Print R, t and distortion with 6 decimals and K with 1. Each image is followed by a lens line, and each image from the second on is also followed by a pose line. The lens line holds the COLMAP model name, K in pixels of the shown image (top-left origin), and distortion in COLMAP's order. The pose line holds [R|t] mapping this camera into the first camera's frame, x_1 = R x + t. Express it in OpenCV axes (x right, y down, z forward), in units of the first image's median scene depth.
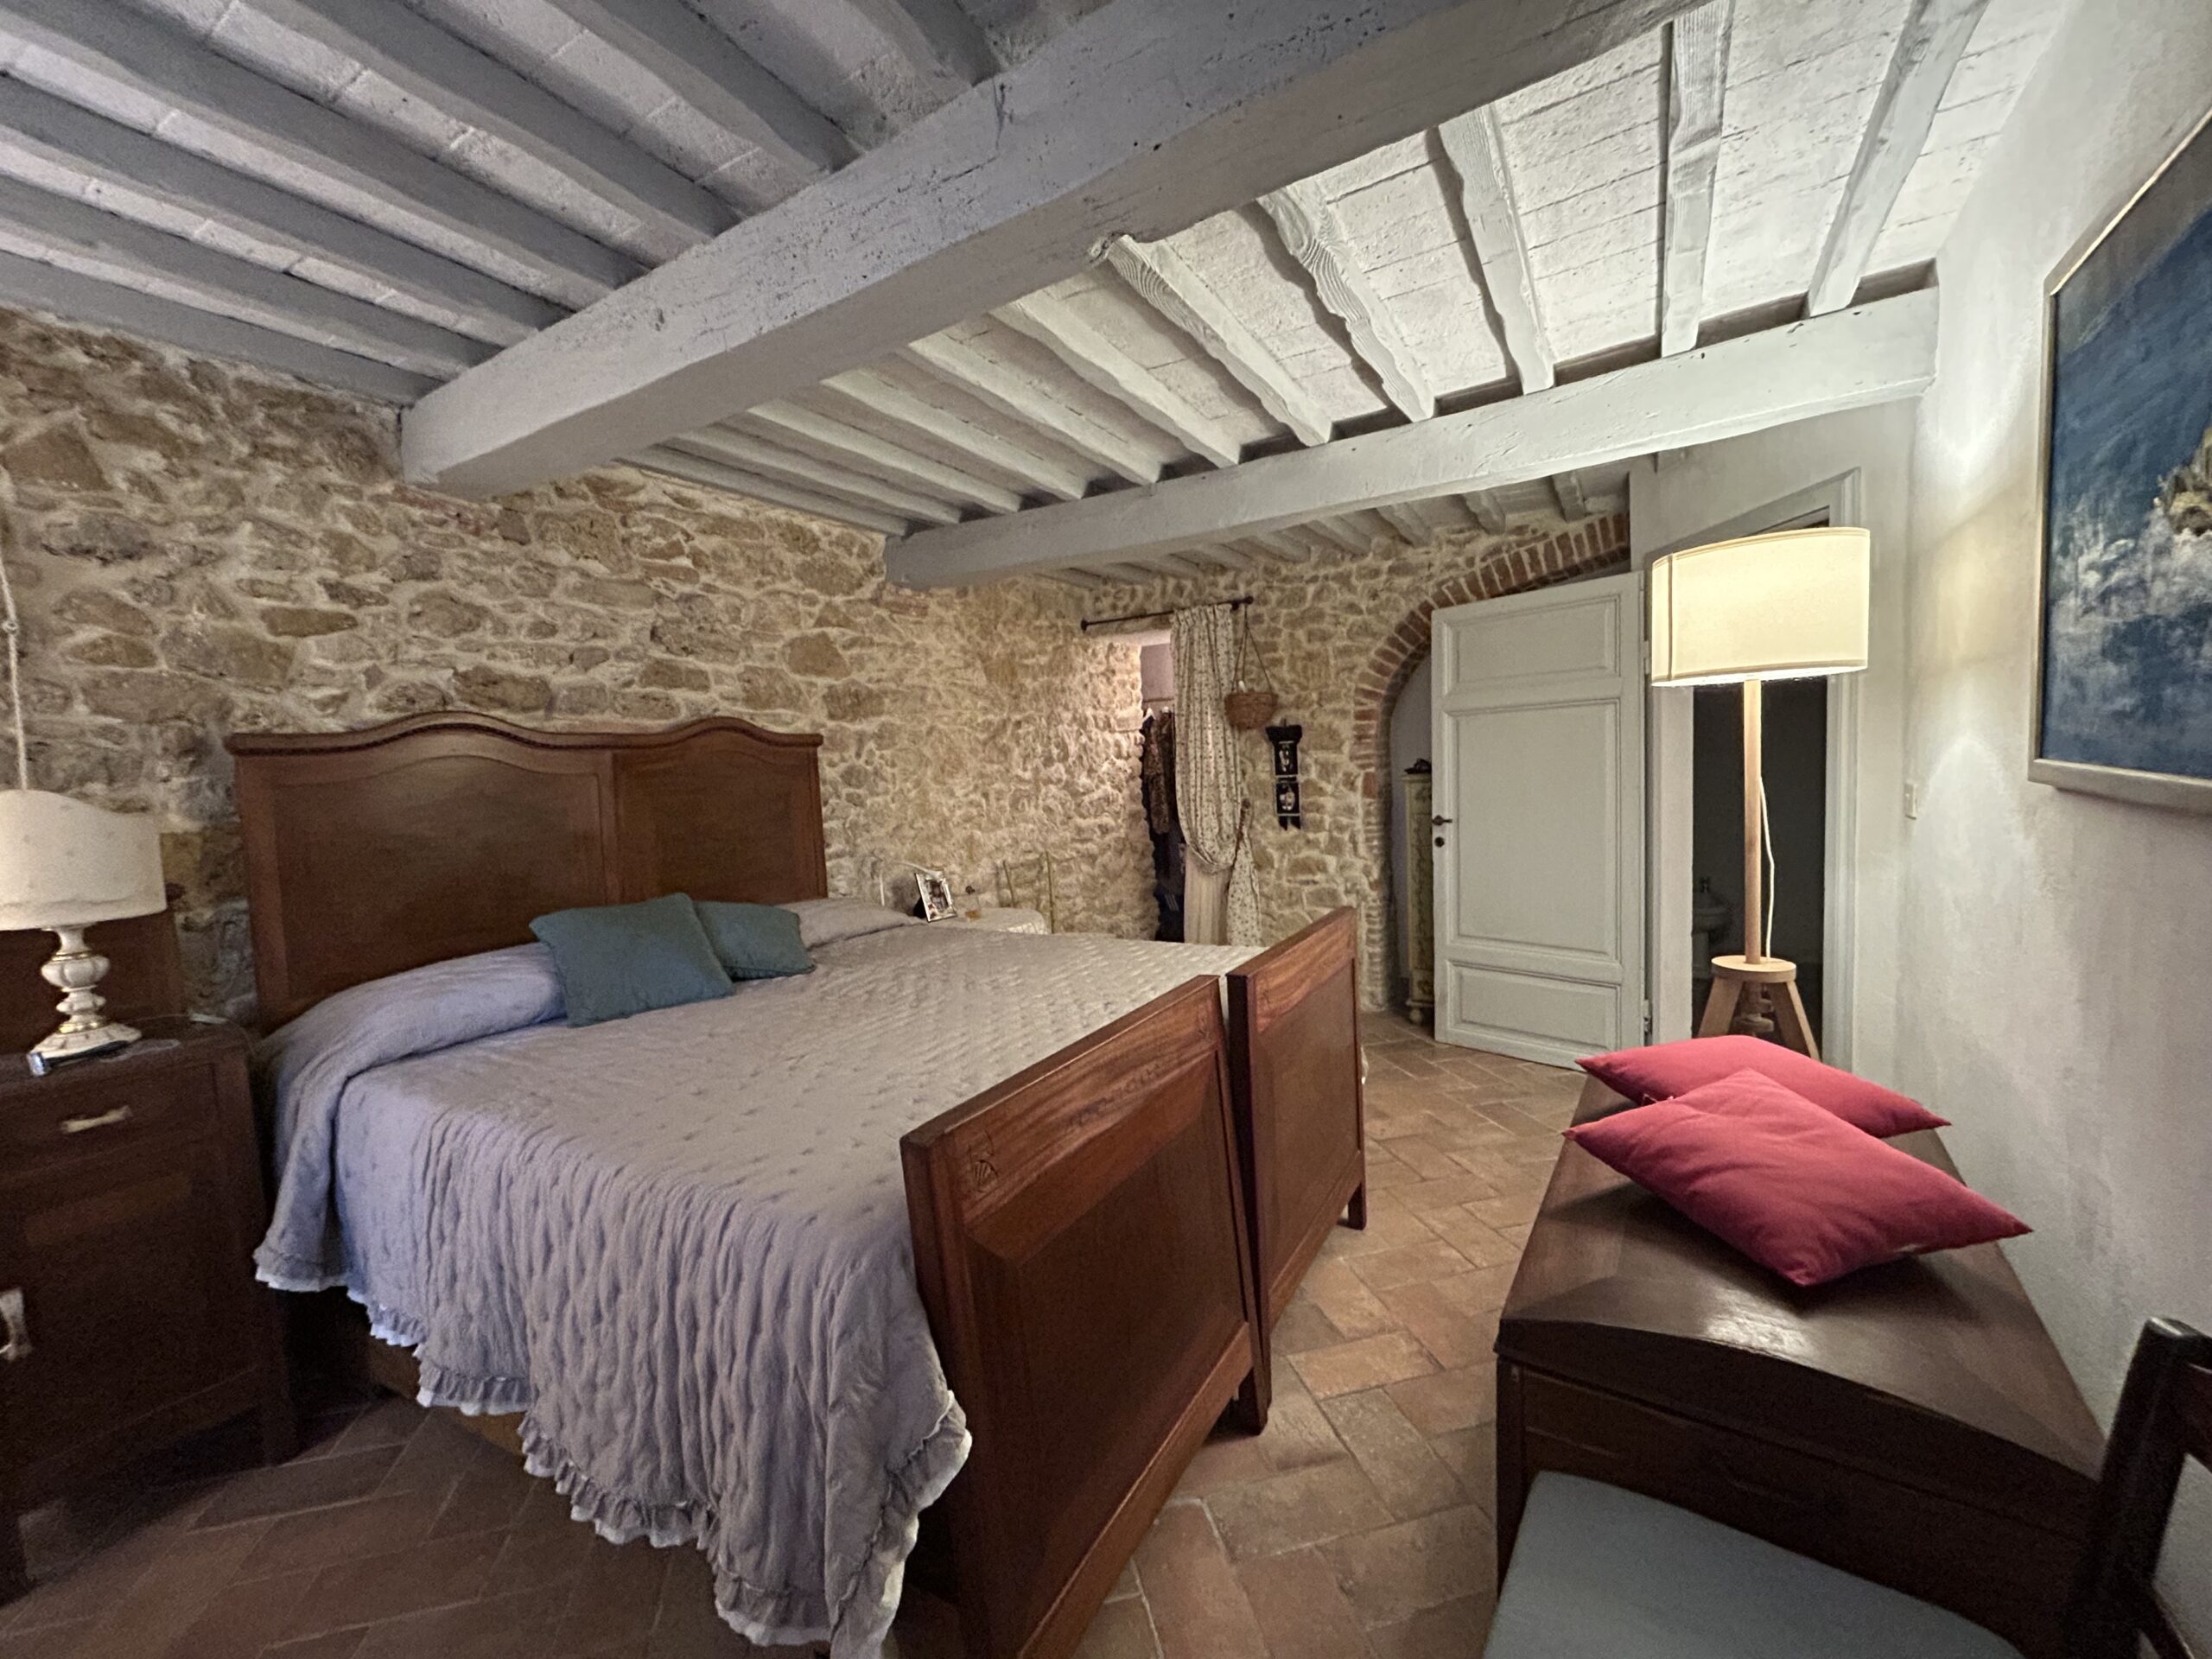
lens RADIAL K [[889.7, 0, 1100.5], [0, 889.7, 836.8], [0, 0, 1]] dist [-0.001977, 0.000050]
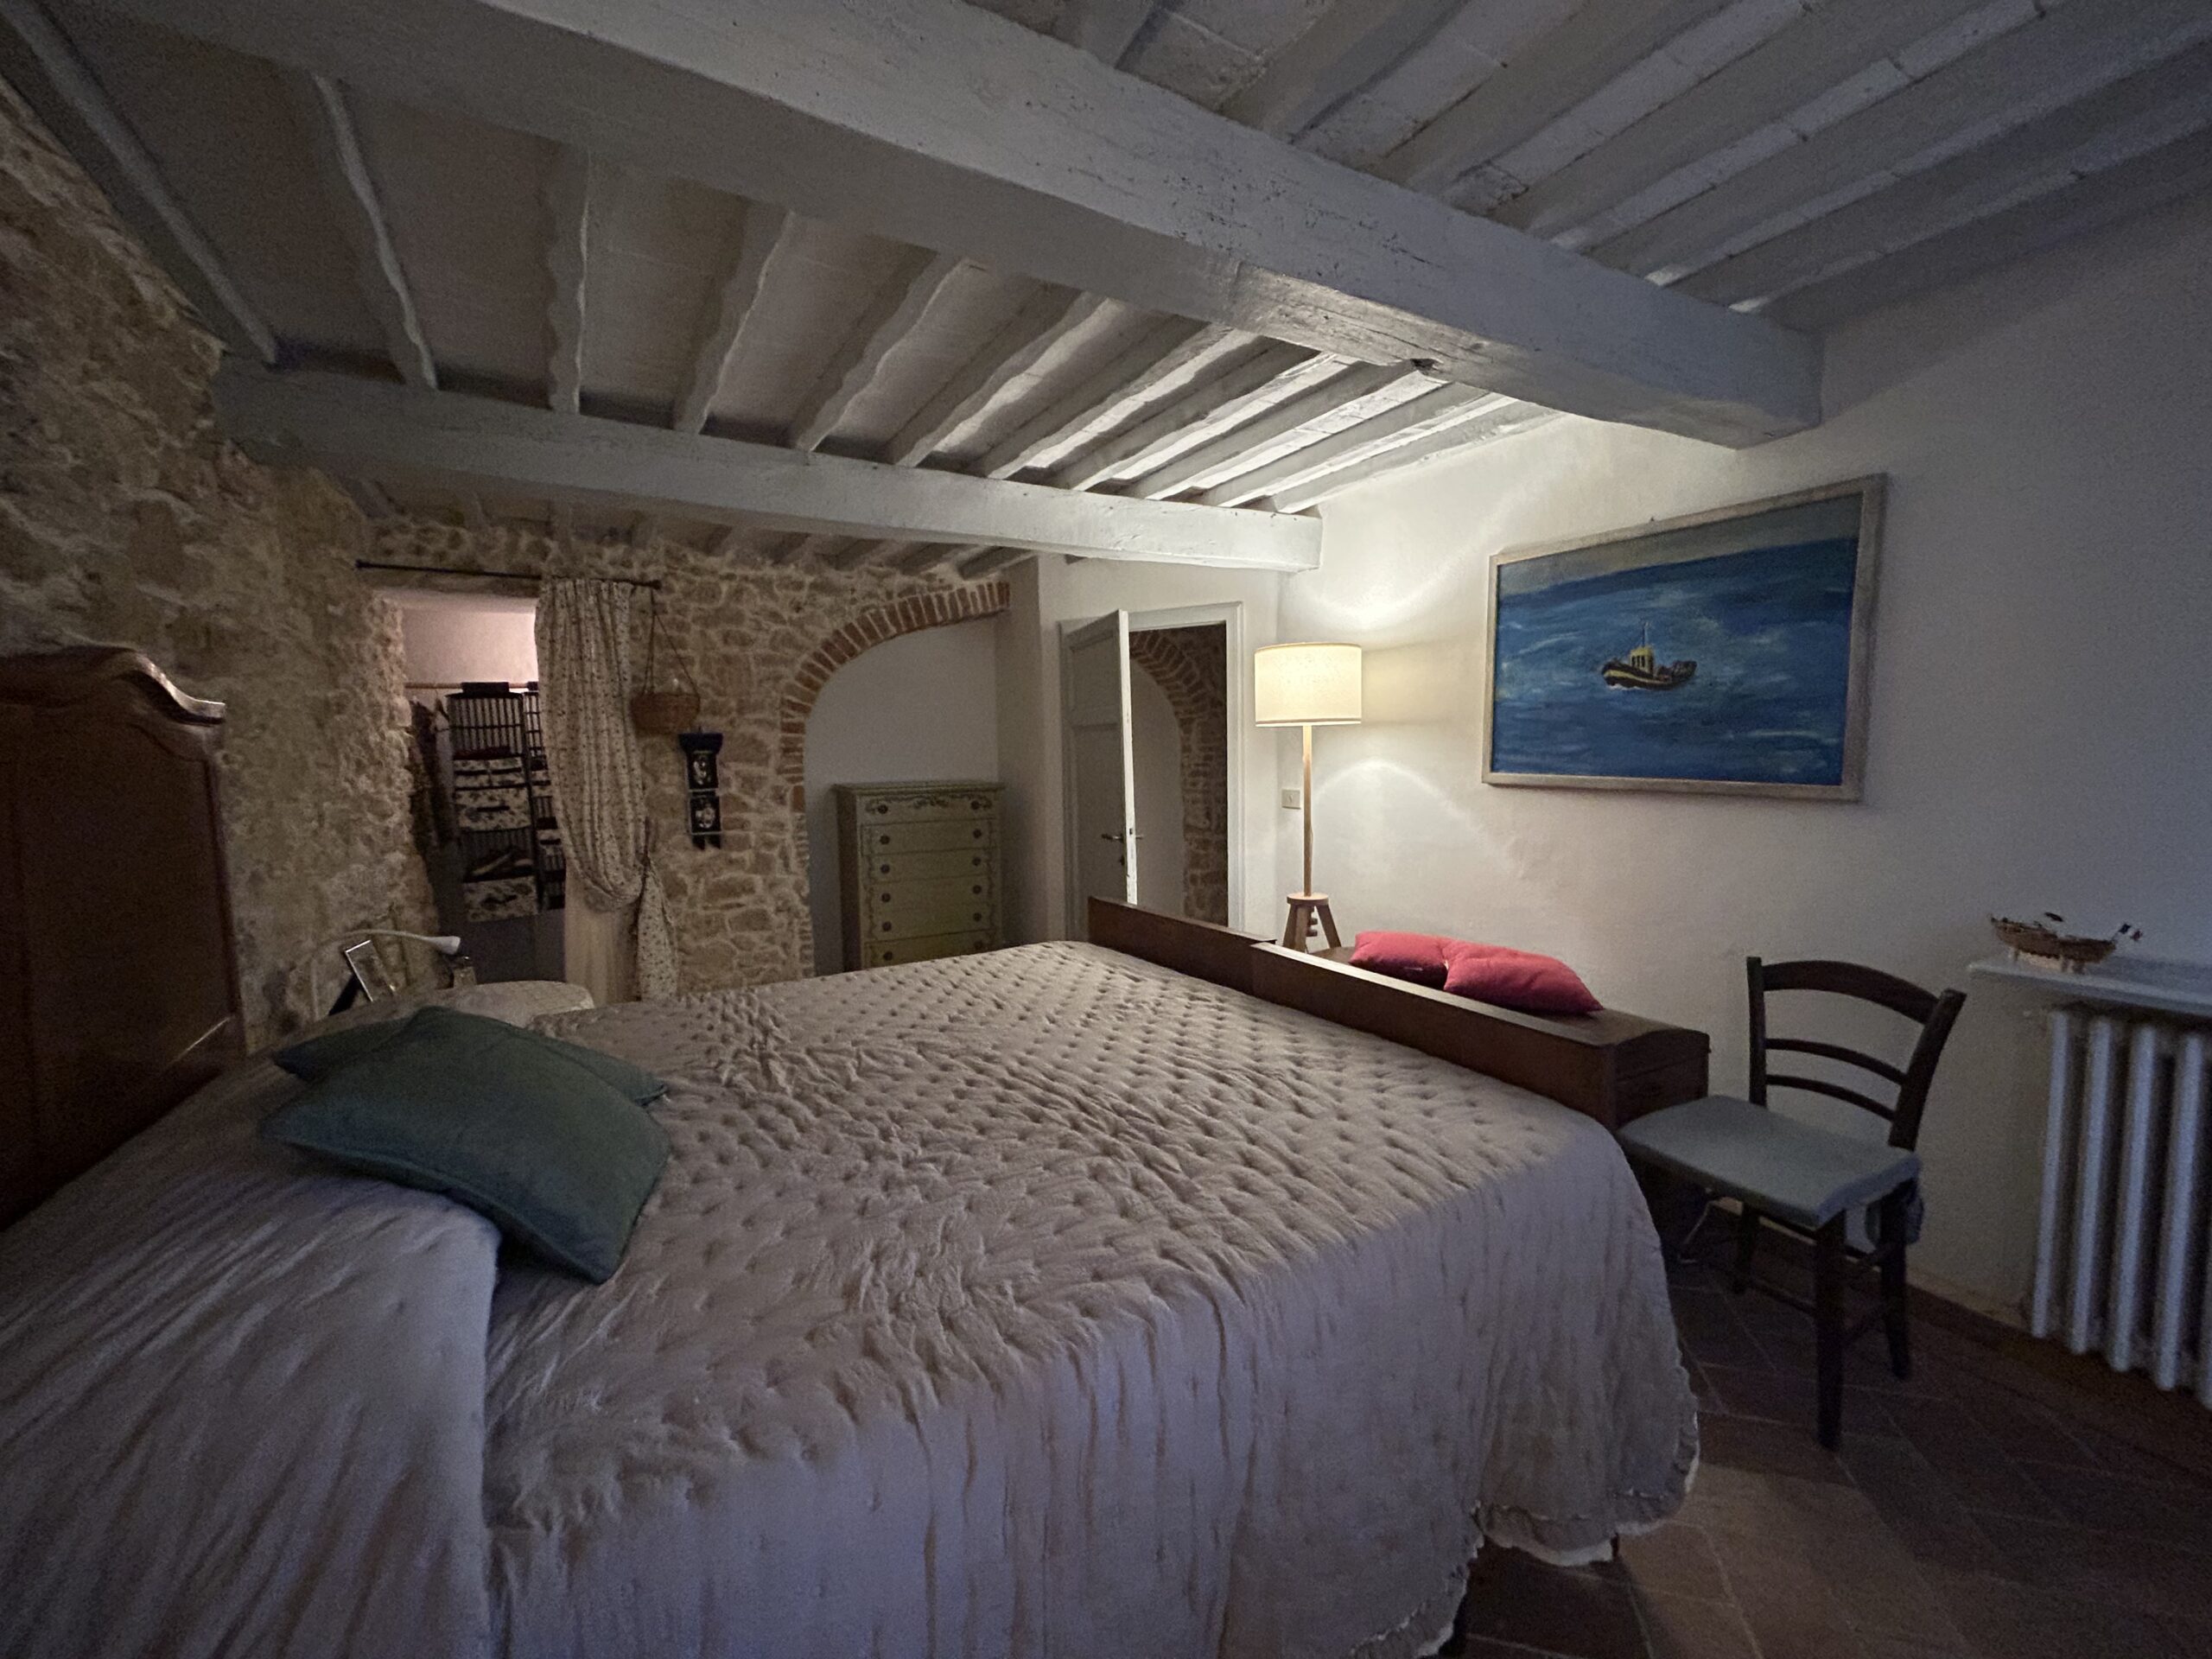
lens RADIAL K [[889.7, 0, 1100.1], [0, 889.7, 833.6], [0, 0, 1]] dist [-0.001977, 0.000050]
pose [[0.483561, -0.041351, 0.874333, -0.417555], [0.067447, 0.997674, 0.009882, -0.007431], [-0.872708, 0.054193, 0.485226, 0.245319]]
